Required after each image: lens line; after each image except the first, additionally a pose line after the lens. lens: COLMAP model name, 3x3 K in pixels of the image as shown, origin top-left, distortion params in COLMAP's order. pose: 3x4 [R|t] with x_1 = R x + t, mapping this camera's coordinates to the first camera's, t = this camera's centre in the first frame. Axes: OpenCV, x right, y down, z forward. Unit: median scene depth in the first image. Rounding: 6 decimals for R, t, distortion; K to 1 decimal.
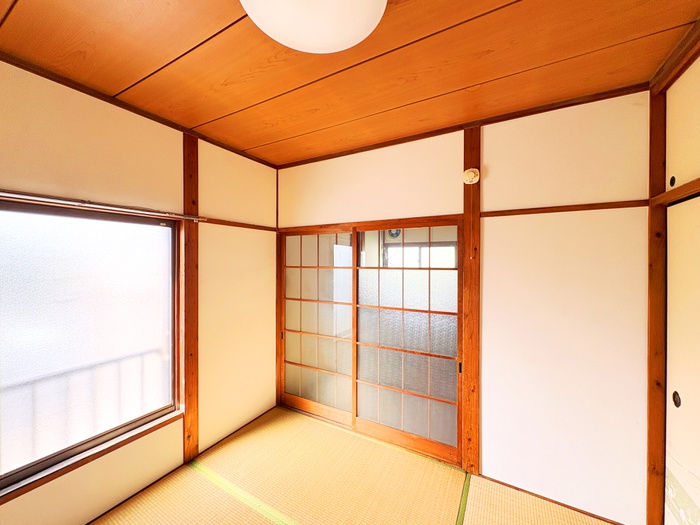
lens RADIAL K [[280.9, 0, 355.4], [0, 280.9, 266.2], [0, 0, 1]] dist [0.003153, 0.000163]
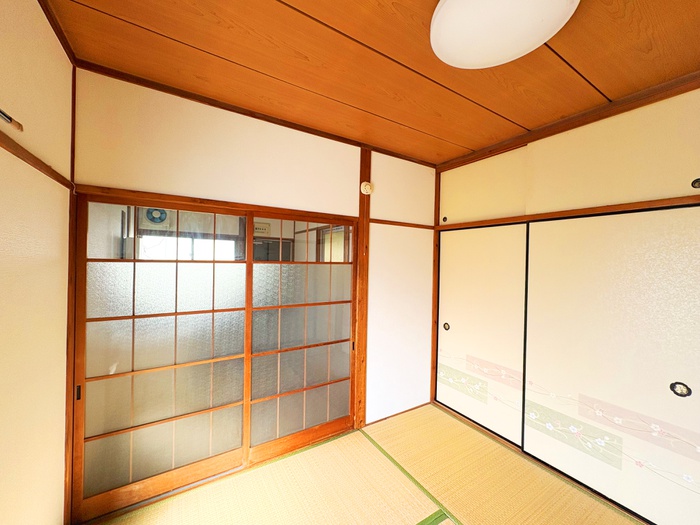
lens RADIAL K [[277.7, 0, 355.9], [0, 277.7, 261.6], [0, 0, 1]] dist [-0.000313, 0.000270]
pose [[0.469562, -0.000075, 0.882899, -0.674318], [-0.011339, 0.999917, 0.006115, -0.003388], [-0.882827, -0.012883, 0.469522, 0.452938]]
